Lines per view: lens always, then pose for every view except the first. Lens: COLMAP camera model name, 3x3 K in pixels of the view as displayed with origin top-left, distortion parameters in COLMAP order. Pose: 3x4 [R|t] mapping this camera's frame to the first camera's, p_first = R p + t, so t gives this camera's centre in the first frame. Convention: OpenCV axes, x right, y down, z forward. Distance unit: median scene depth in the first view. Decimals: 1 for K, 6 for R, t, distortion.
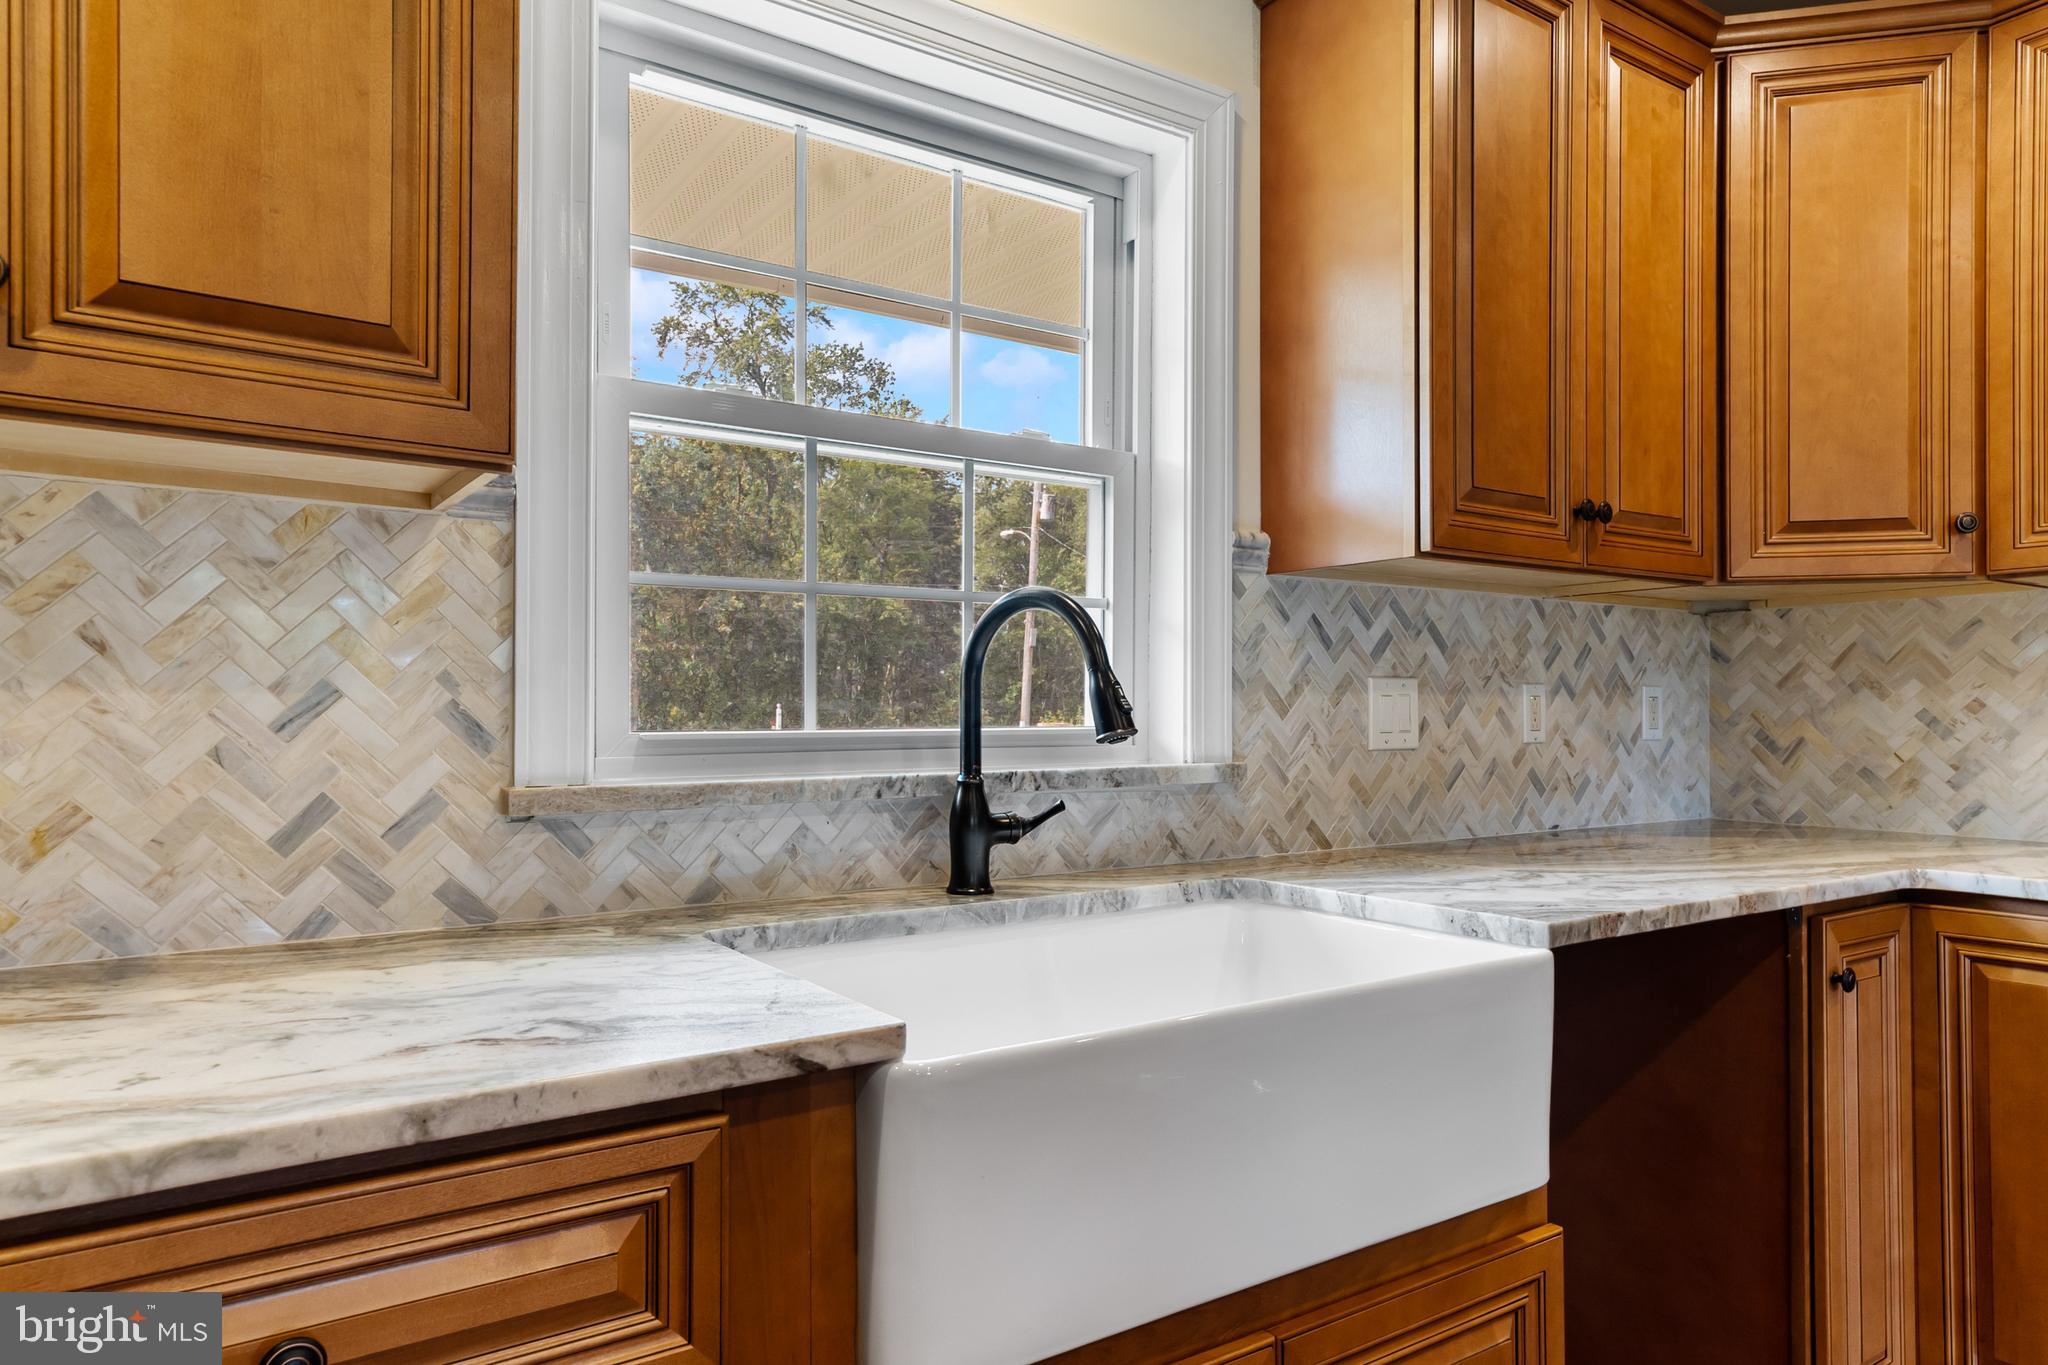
lens RADIAL K [[1290.7, 0, 1029.1], [0, 1290.7, 708.3], [0, 0, 1]] dist [0.003029, 0.001102]
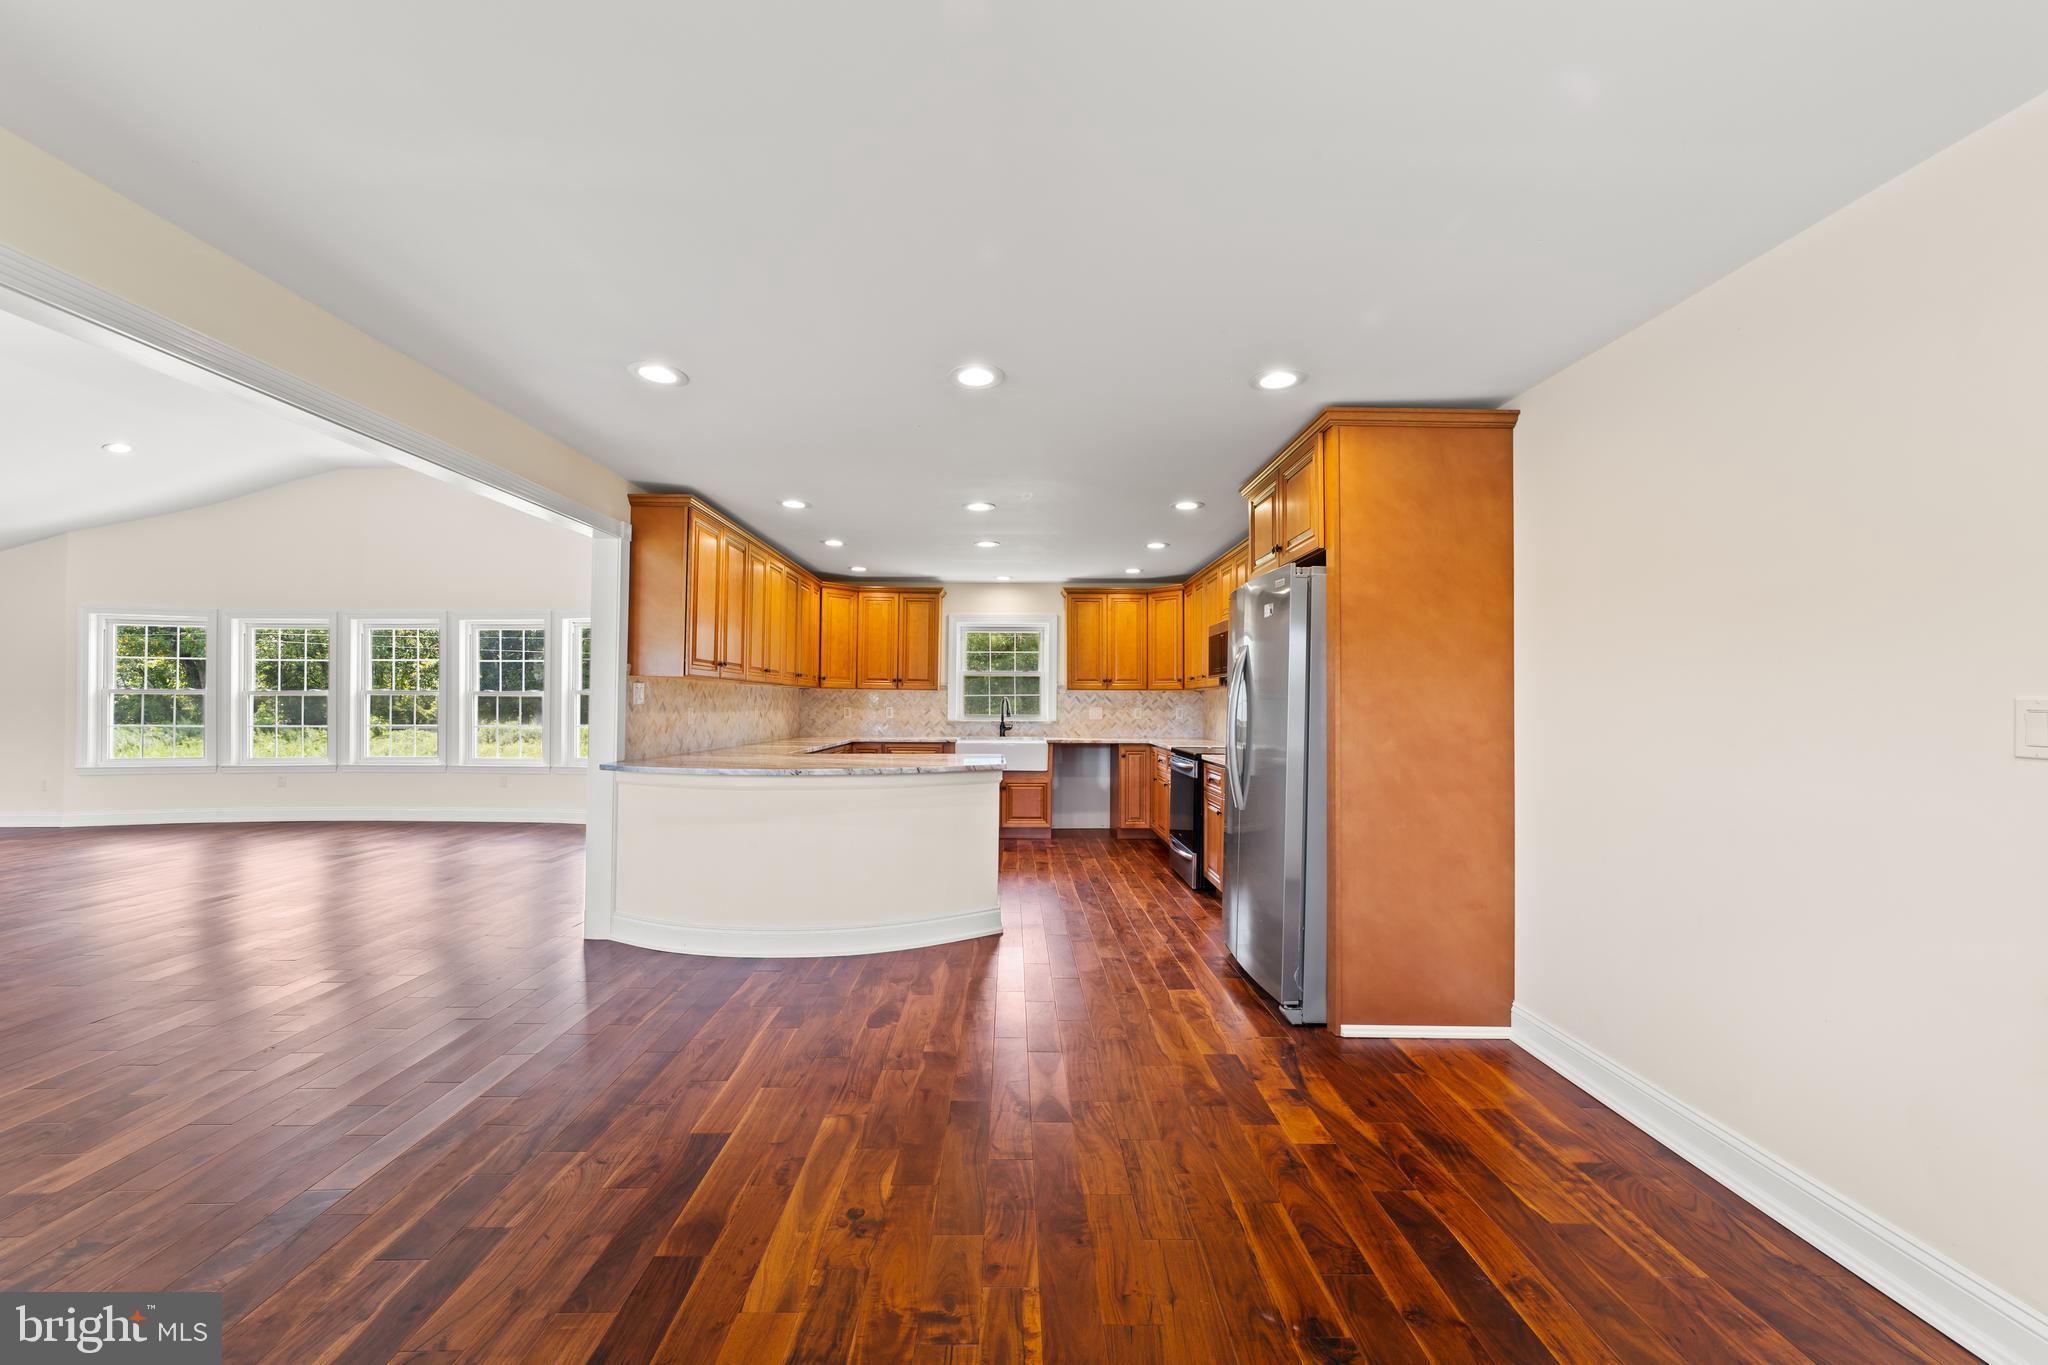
lens RADIAL K [[800.1, 0, 1033.8], [0, 800.1, 683.2], [0, 0, 1]] dist [-0.015590, -0.000129]
pose [[0.840442, -0.006936, -0.541856, 2.053554], [-0.002750, 0.999851, -0.017064, -0.070271], [0.541894, 0.015832, 0.840298, -2.204433]]
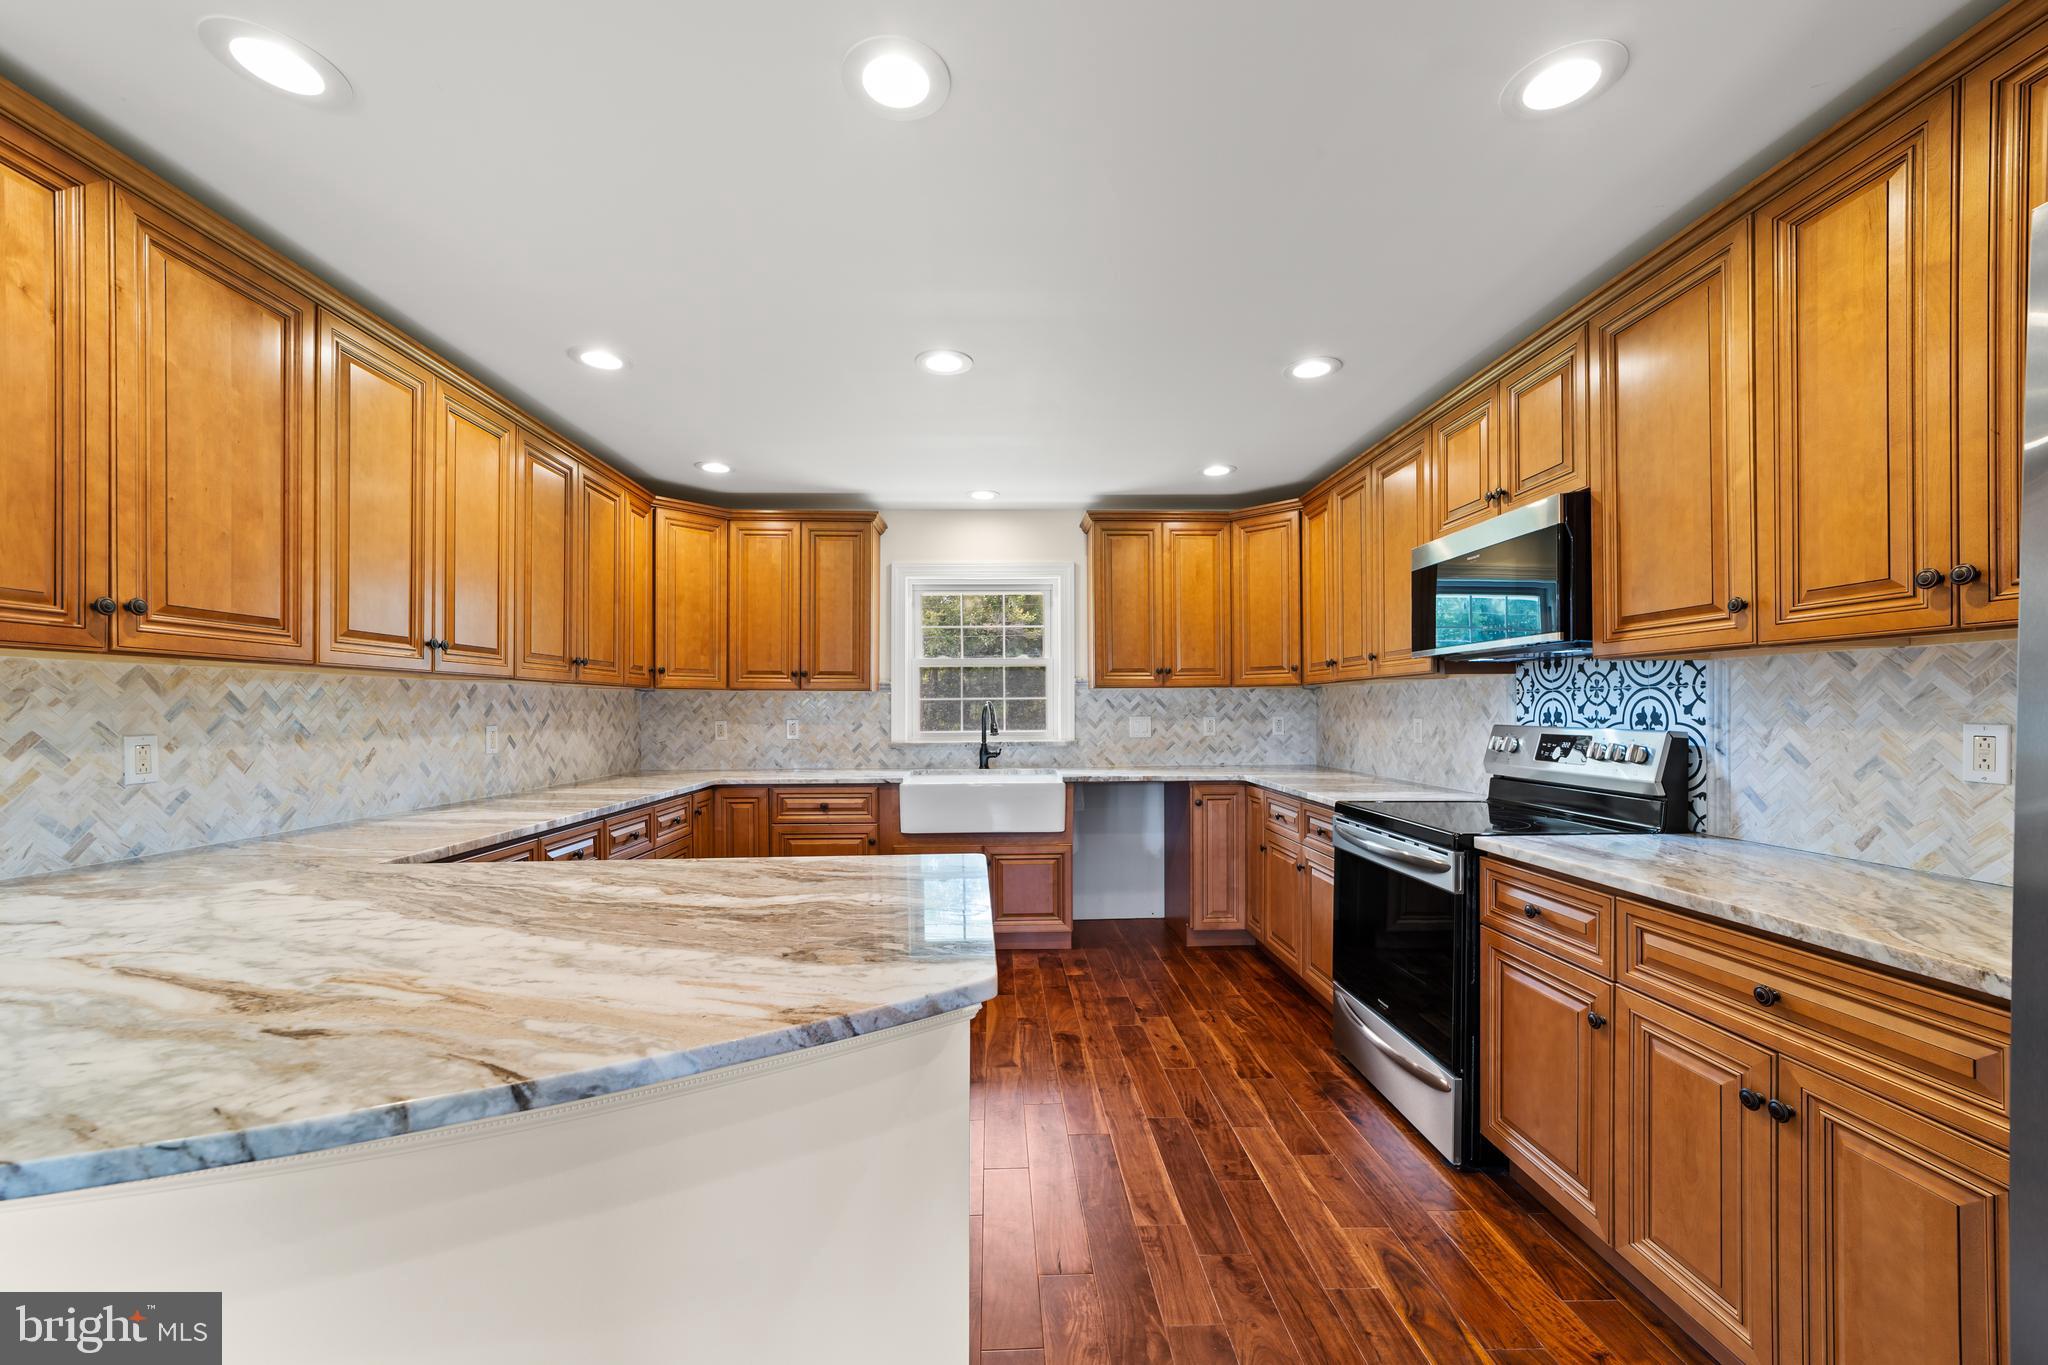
lens RADIAL K [[816.2, 0, 1023.8], [0, 816.2, 701.1], [0, 0, 1]] dist [0.000293, 0.000352]
pose [[0.845010, -0.007334, -0.534700, 1.229234], [0.007596, 0.999970, -0.001711, -0.065435], [0.534696, -0.002616, 0.845040, -1.023352]]
